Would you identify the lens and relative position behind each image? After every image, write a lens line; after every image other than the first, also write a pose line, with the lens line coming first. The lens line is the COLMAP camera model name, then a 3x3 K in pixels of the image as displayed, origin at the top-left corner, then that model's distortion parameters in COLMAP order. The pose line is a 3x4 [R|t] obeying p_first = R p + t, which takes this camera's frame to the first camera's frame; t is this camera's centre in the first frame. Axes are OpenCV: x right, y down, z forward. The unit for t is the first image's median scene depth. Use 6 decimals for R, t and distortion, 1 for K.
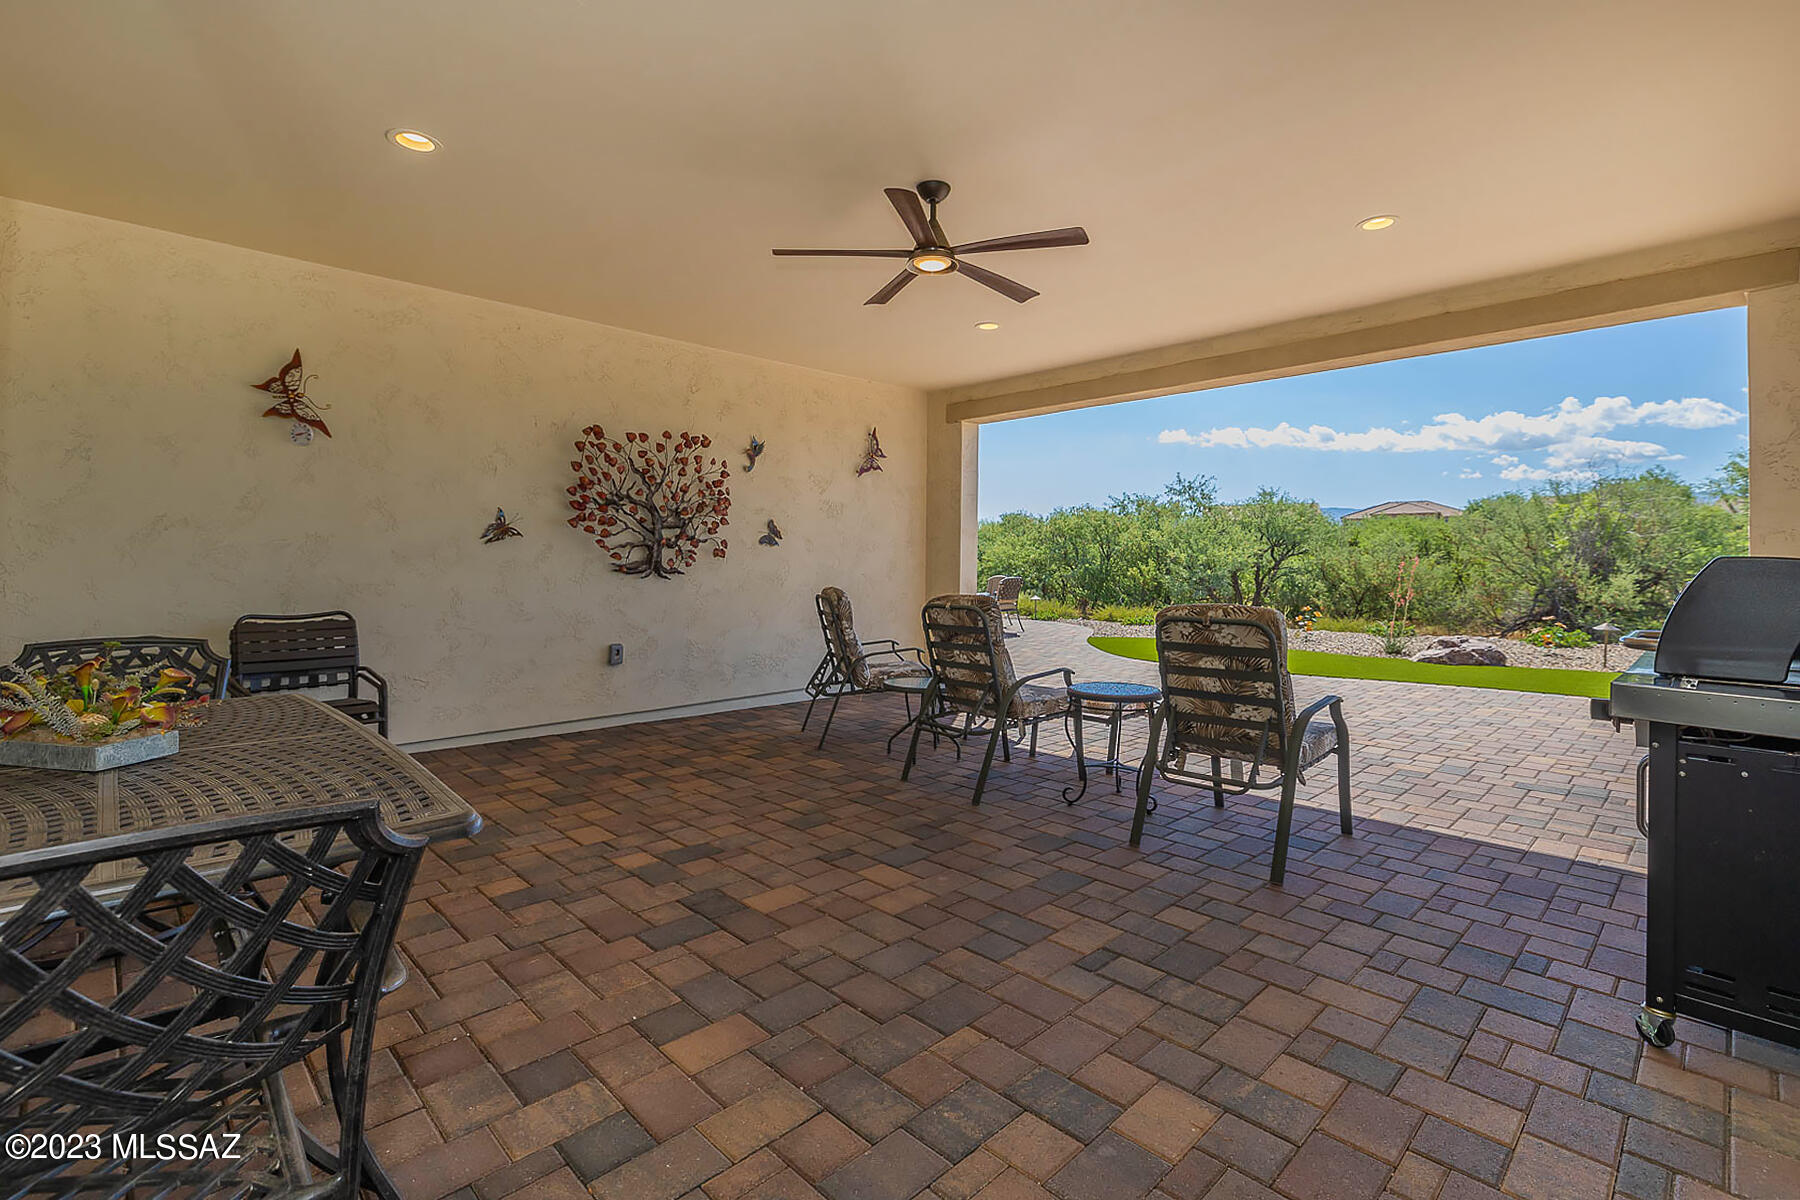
lens RADIAL K [[778.8, 0, 890.6], [0, 778.8, 546.8], [0, 0, 1]] dist [-0.001224, 0.000118]
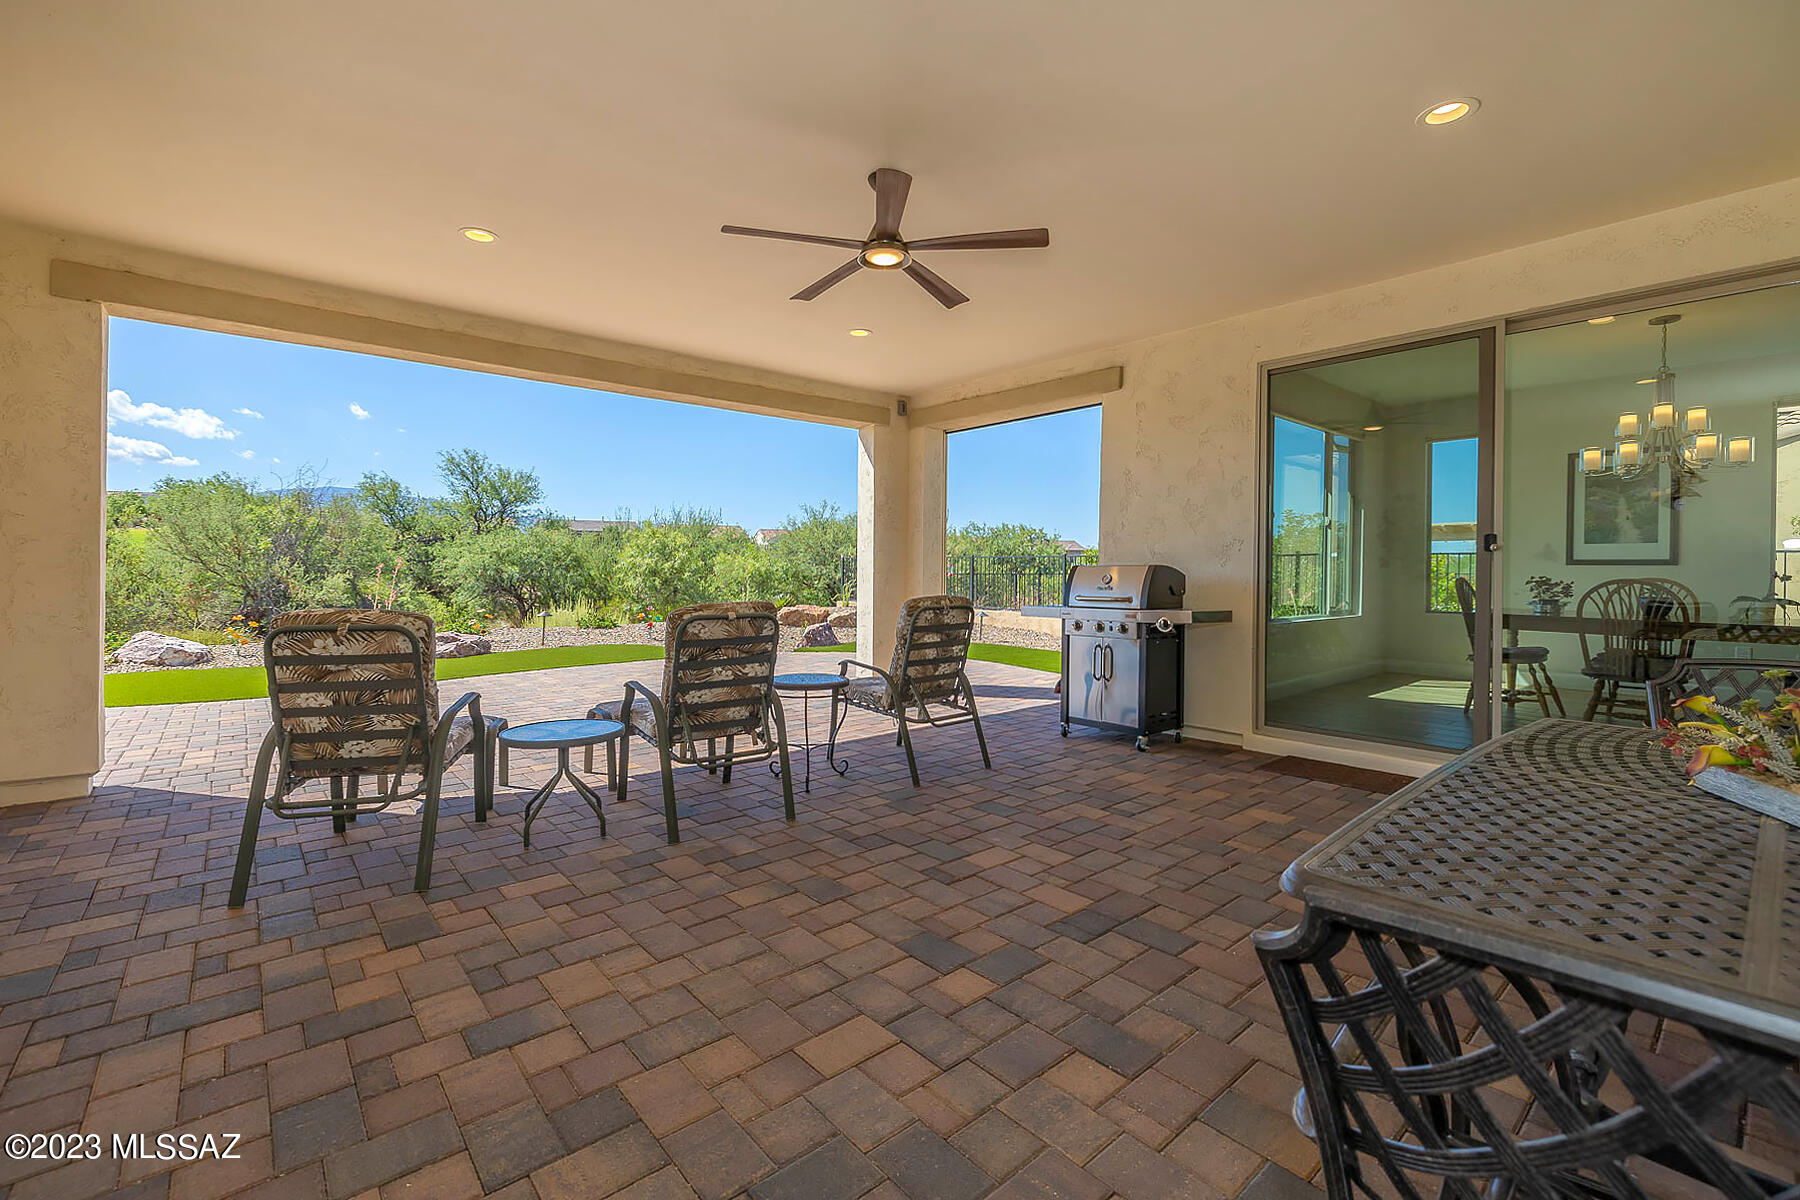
lens RADIAL K [[778.8, 0, 884.7], [0, 778.8, 575.8], [0, 0, 1]] dist [-0.001224, 0.000118]
pose [[0.082226, -0.014909, 0.996502, -0.910093], [-0.026211, 0.999510, 0.017117, 0.014106], [-0.996269, -0.027526, 0.081795, 0.894634]]
